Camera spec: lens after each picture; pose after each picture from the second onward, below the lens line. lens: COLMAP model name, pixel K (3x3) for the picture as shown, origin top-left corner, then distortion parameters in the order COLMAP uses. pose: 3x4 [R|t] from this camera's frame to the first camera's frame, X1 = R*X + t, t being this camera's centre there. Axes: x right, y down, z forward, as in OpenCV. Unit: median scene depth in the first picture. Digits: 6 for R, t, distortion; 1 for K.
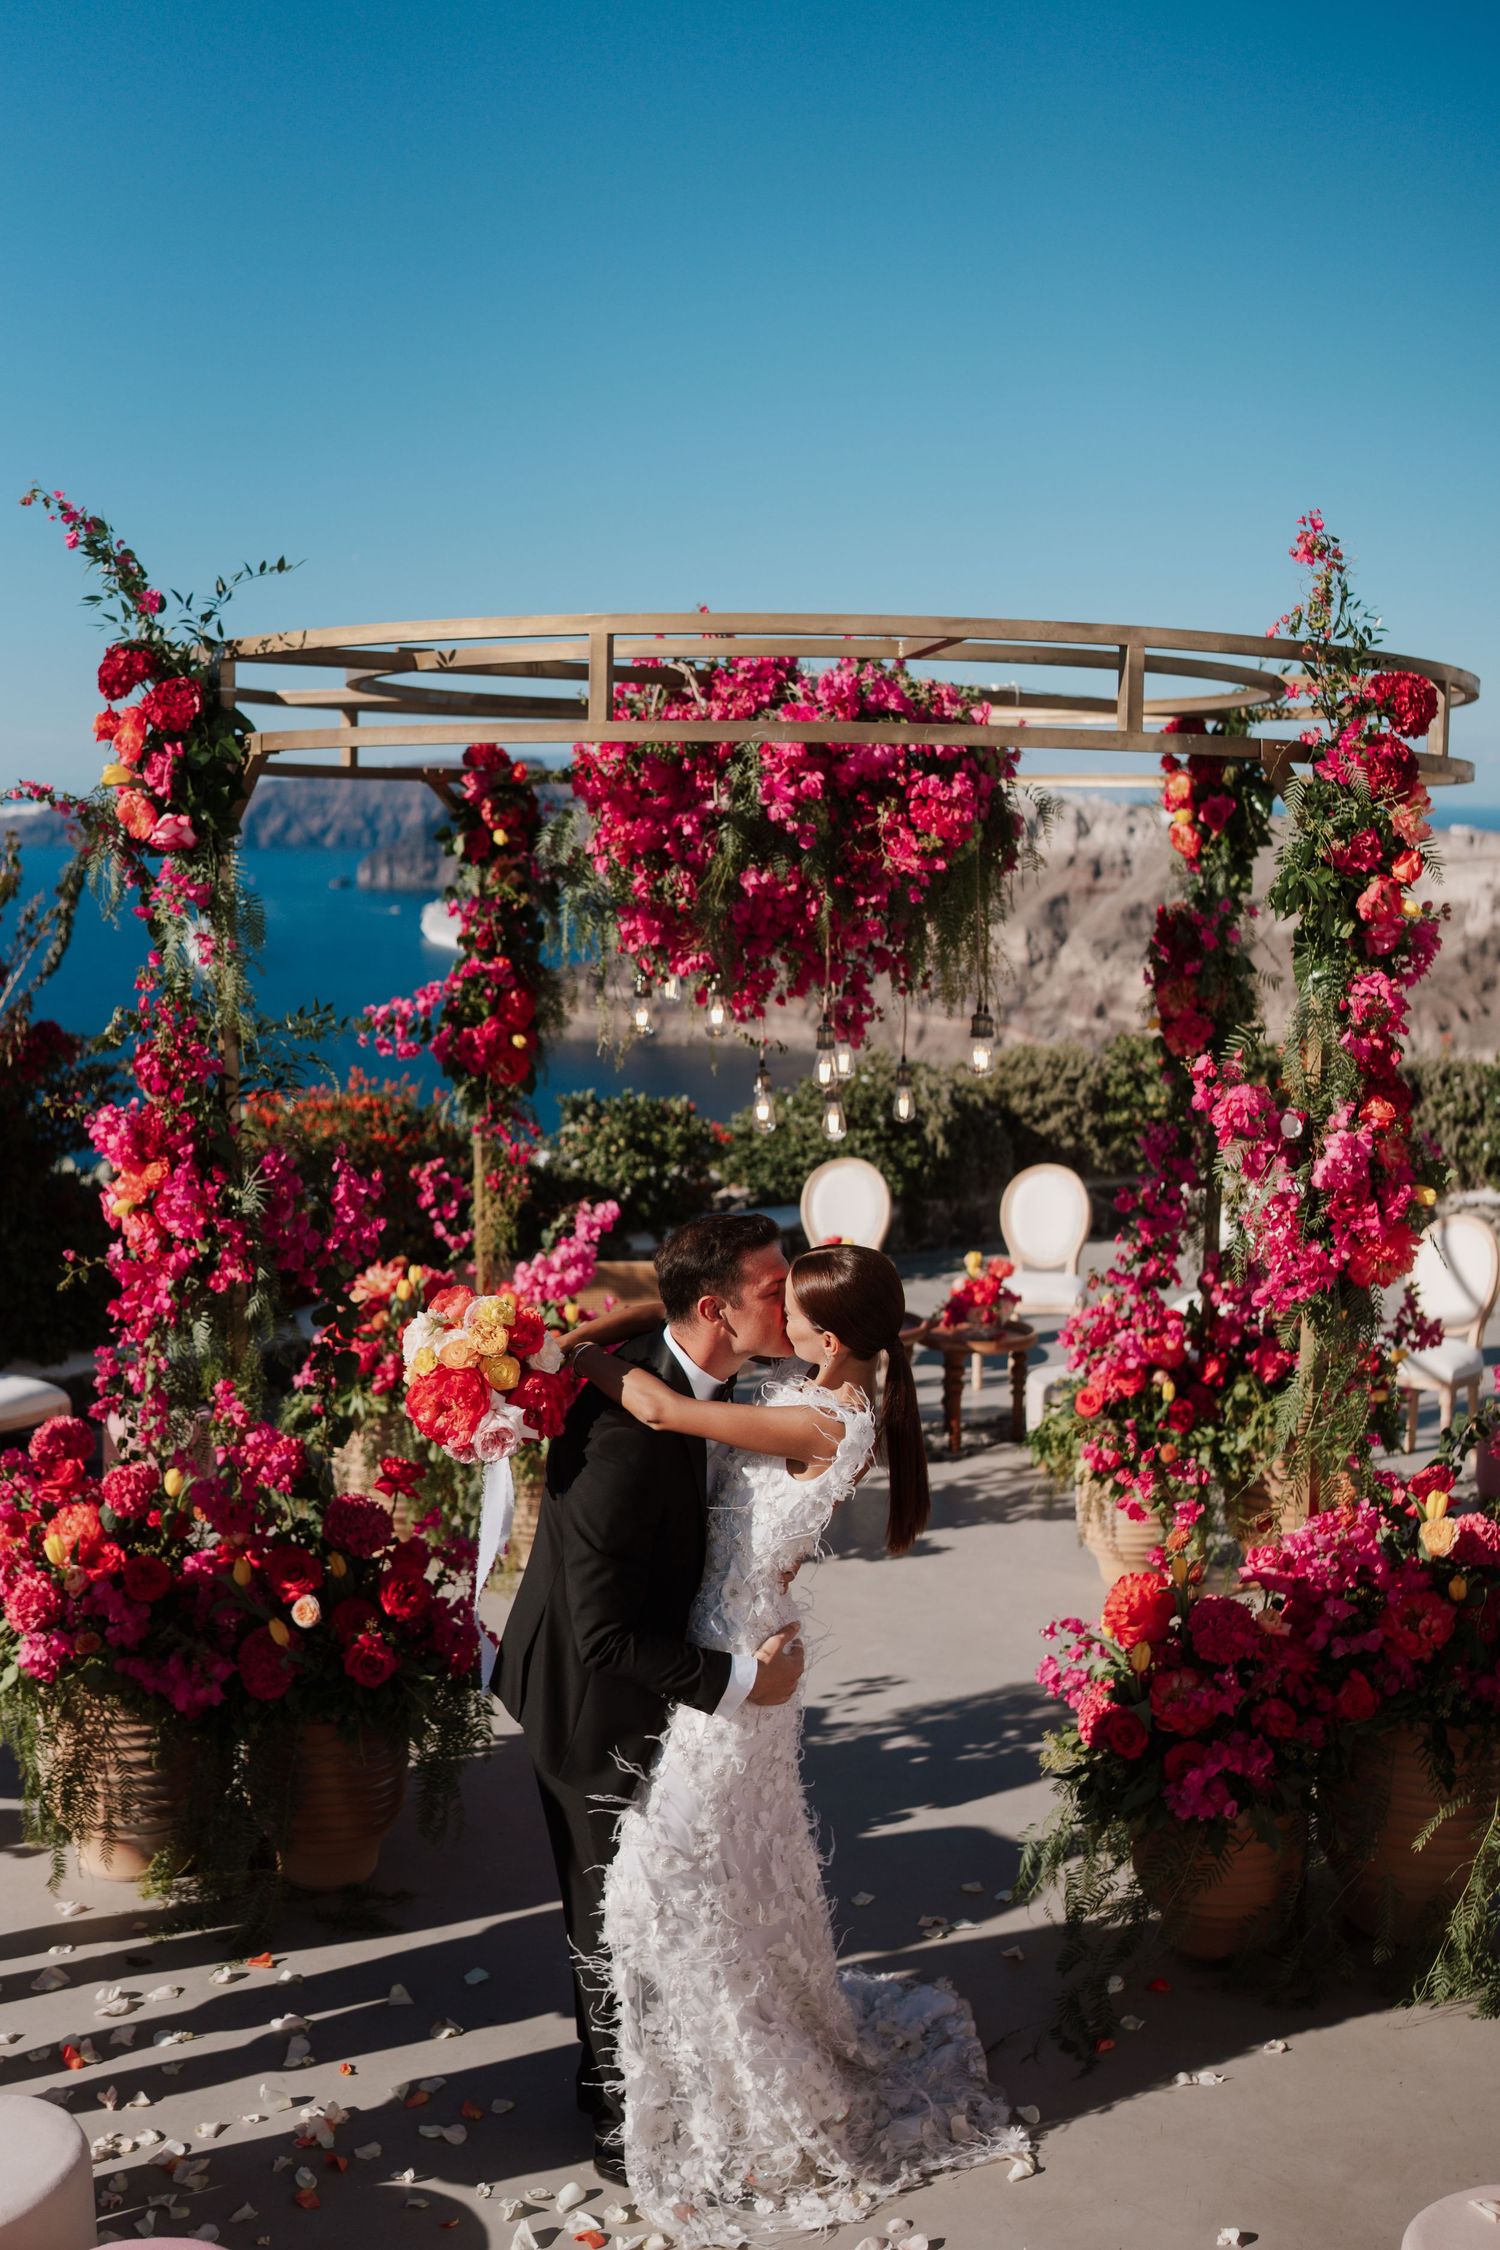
lens RADIAL K [[2320.5, 0, 809.2], [0, 2320.5, 1023.0], [0, 0, 1]] dist [-0.197409, 0.224776]
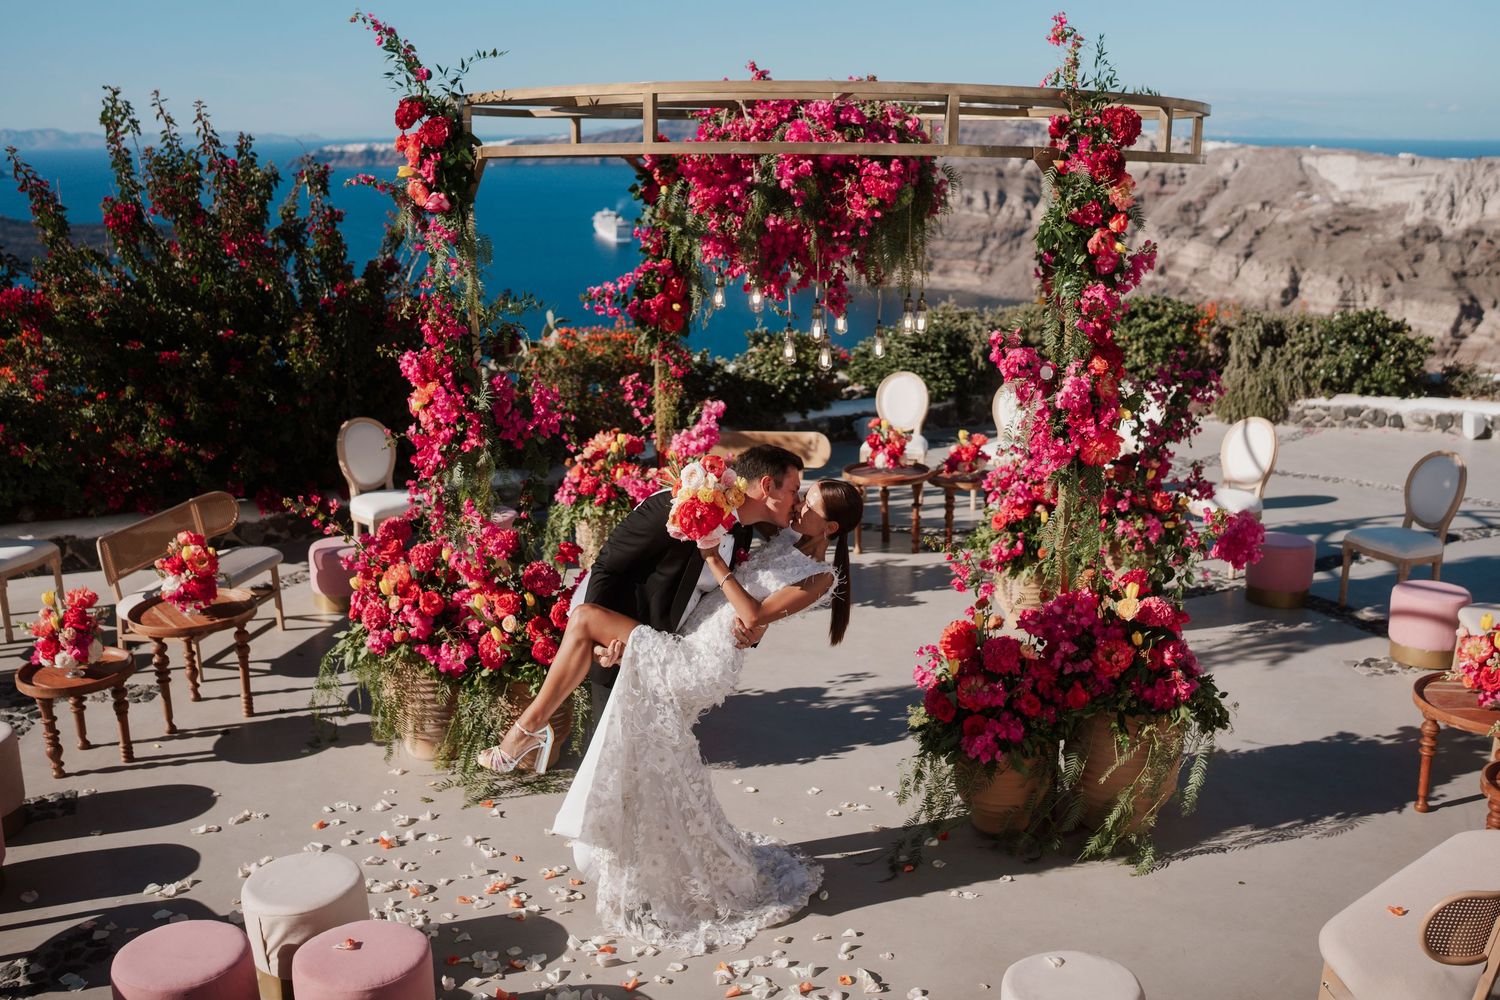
lens RADIAL K [[1423.8, 0, 746.1], [0, 1423.8, 493.1], [0, 0, 1]] dist [-0.199105, 0.232494]
pose [[0.986979, 0.028084, -0.158381, 0.126295], [-0.003504, 0.988161, 0.153383, -0.022289], [0.160814, -0.150831, 0.975392, -0.074332]]
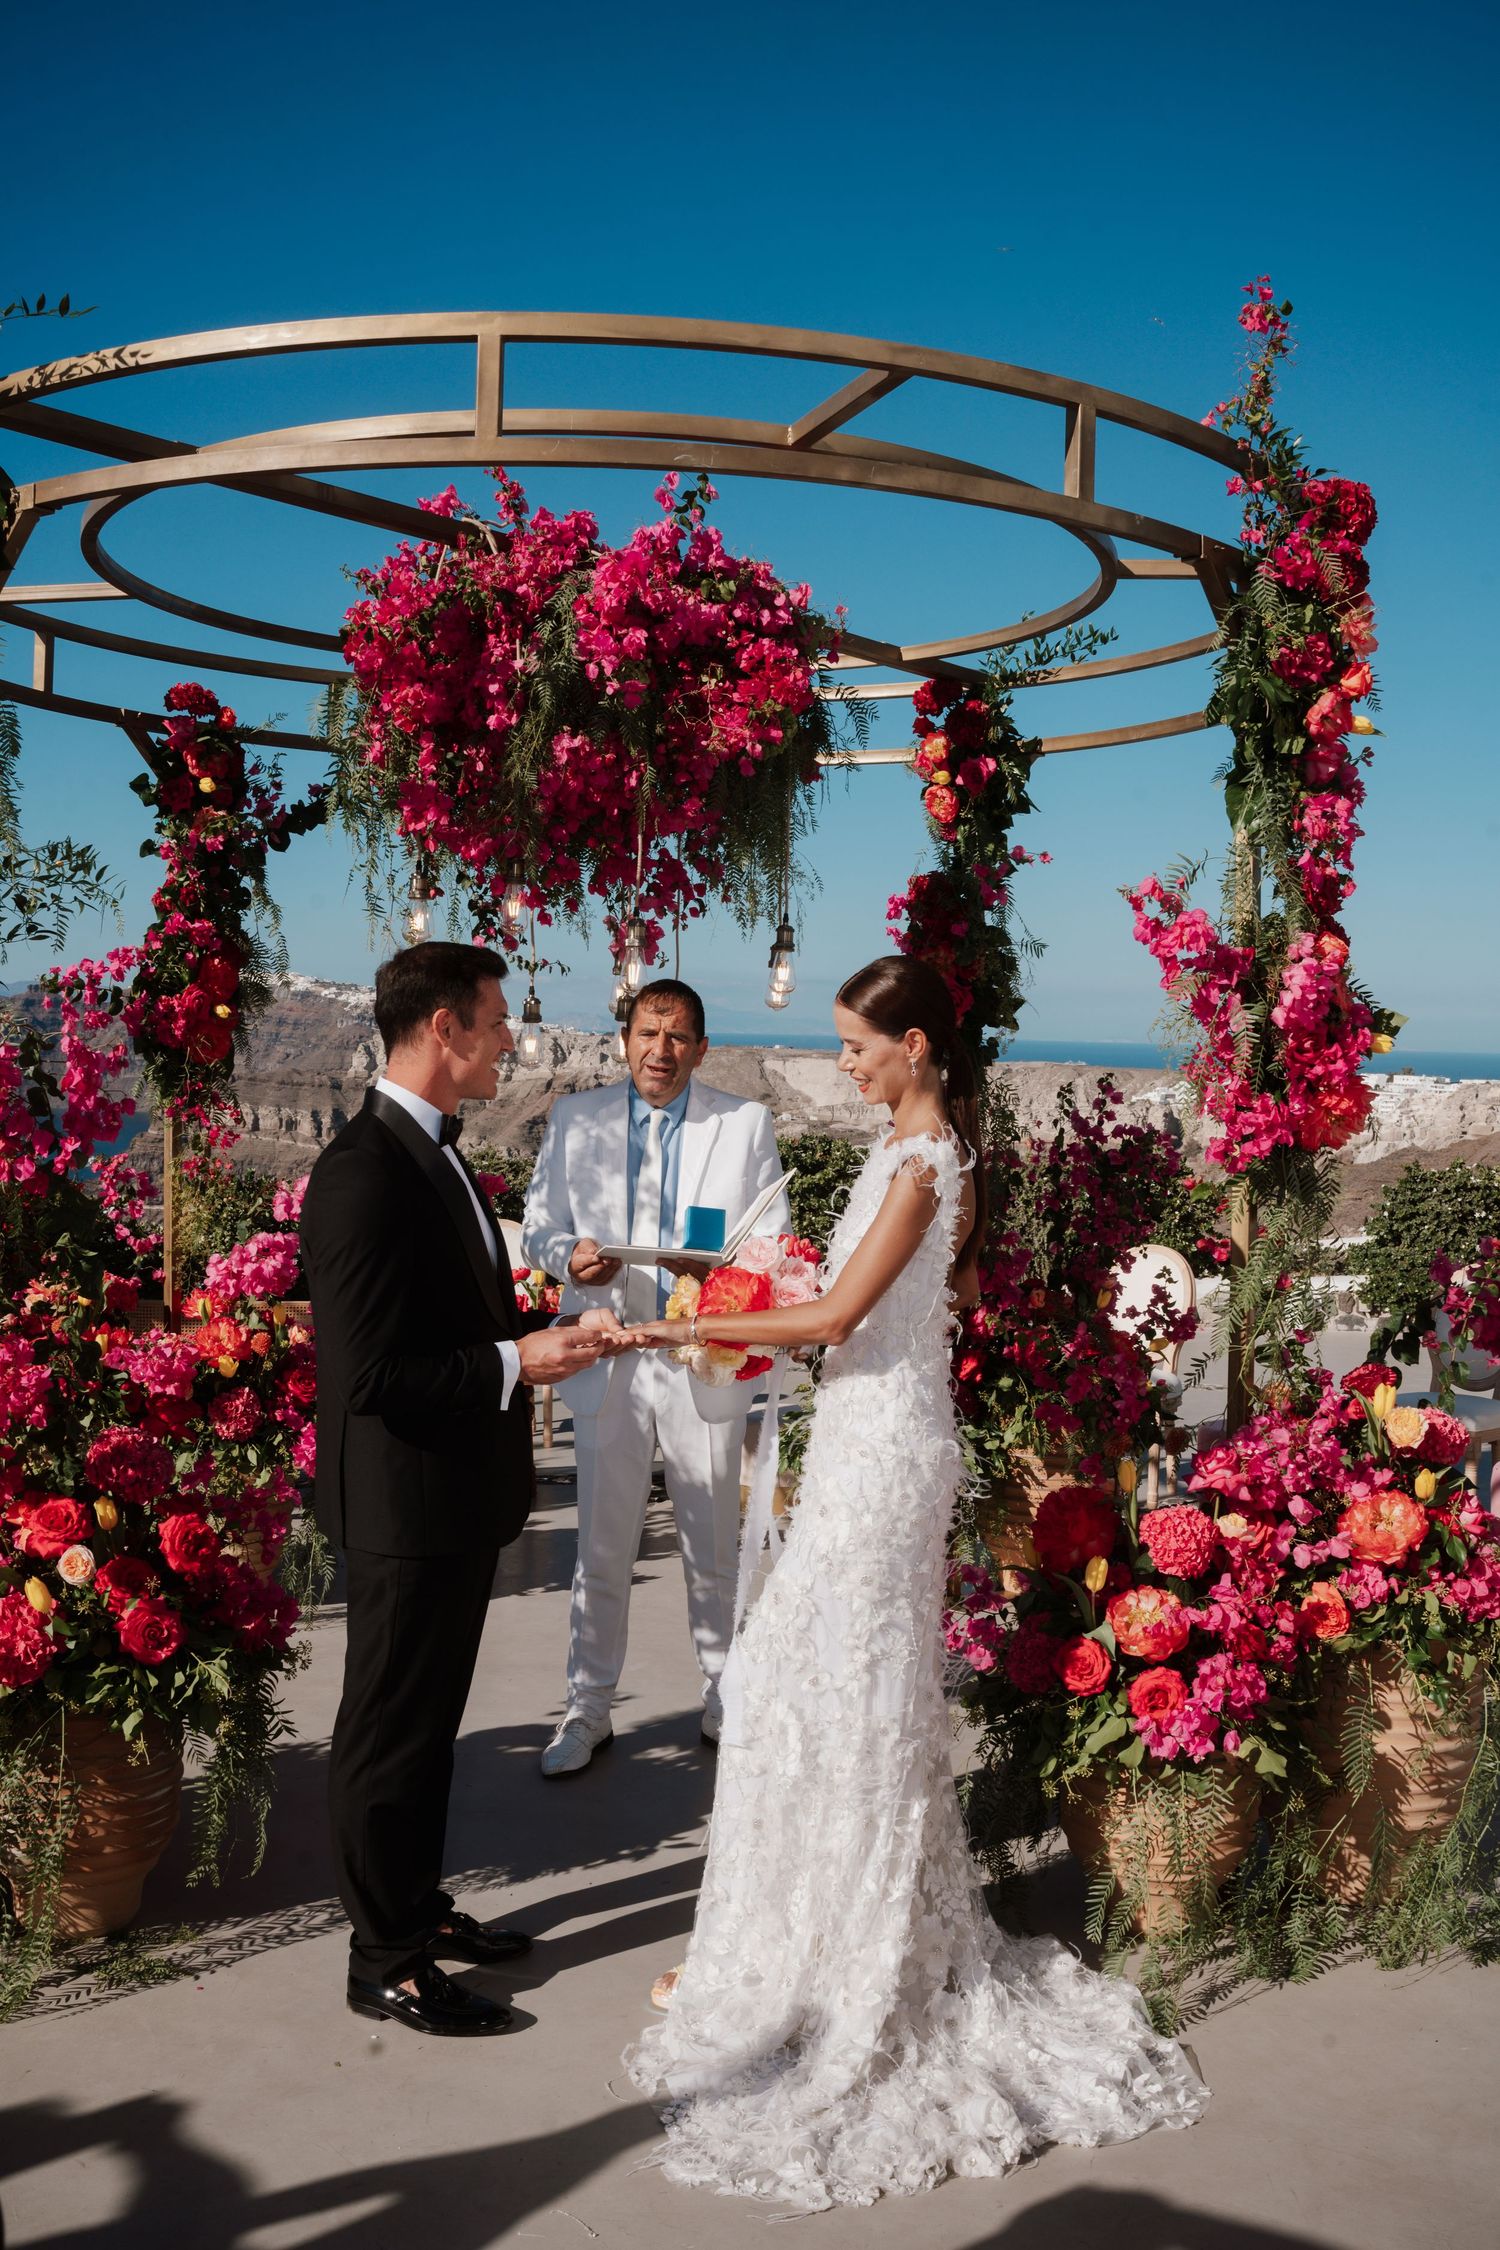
lens RADIAL K [[2132.6, 0, 747.3], [0, 2132.6, 1118.7], [0, 0, 1]] dist [-0.195324, 0.220312]
pose [[0.978822, 0.004085, 0.204671, -0.117094], [0.007094, 0.998524, -0.053855, 0.119726], [-0.204589, 0.054166, 0.977348, 0.196558]]
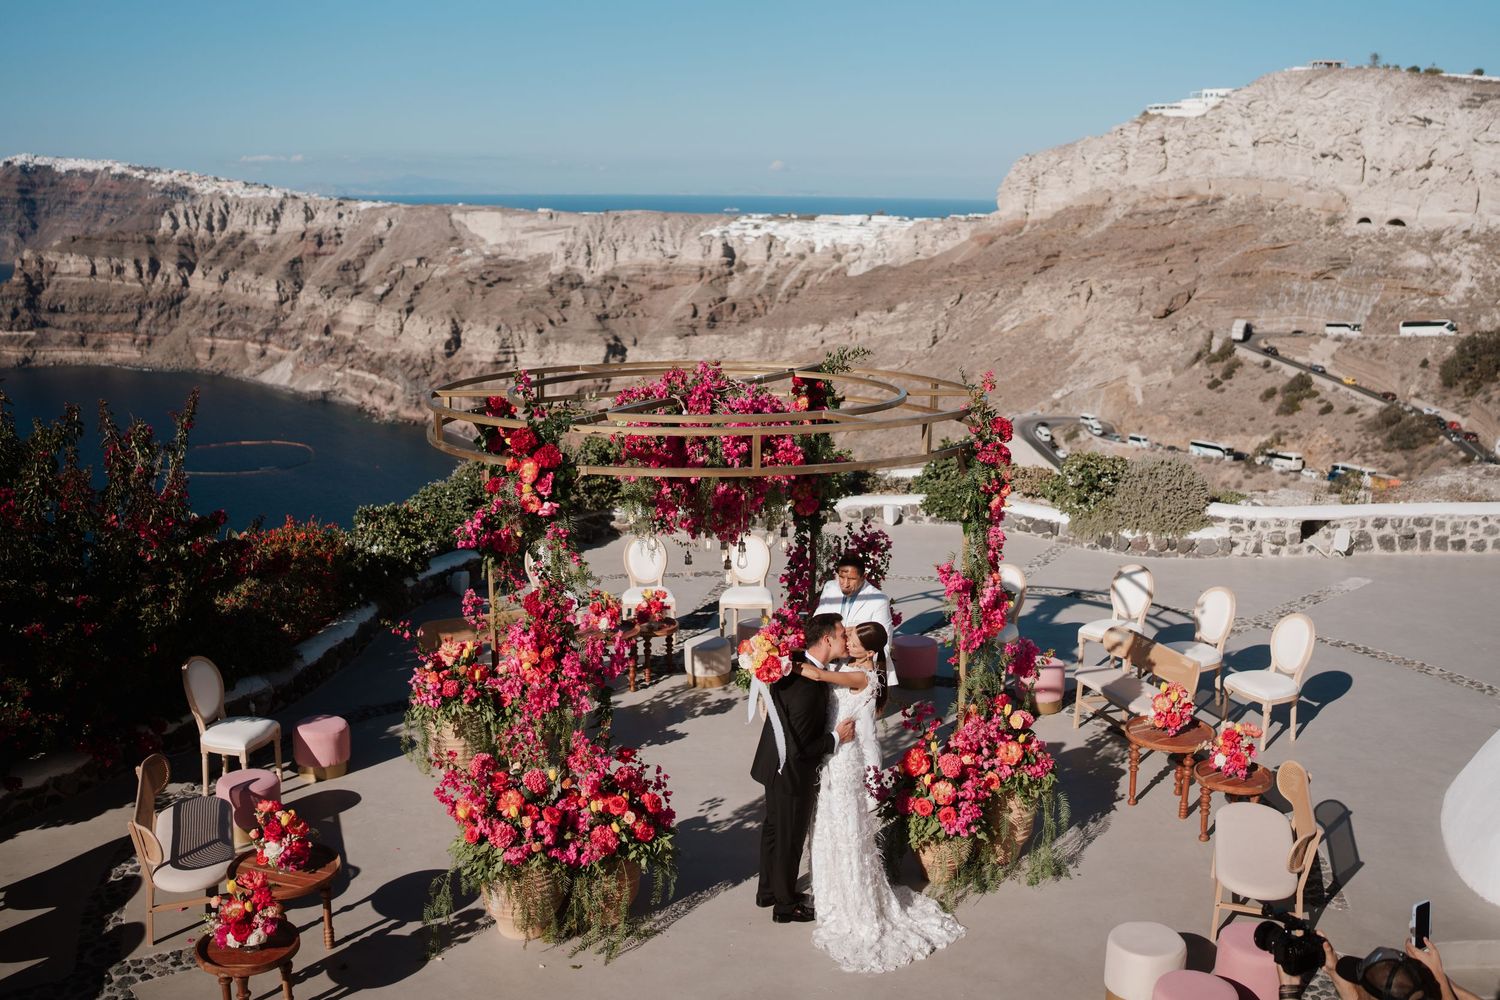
lens RADIAL K [[1421.3, 0, 749.7], [0, 1421.3, 489.1], [0, 0, 1]] dist [-0.194233, 0.214808]
pose [[0.912770, -0.083807, 0.399785, -0.567171], [0.038529, 0.992027, 0.119993, -0.229762], [-0.406654, -0.094123, 0.908721, -0.346577]]
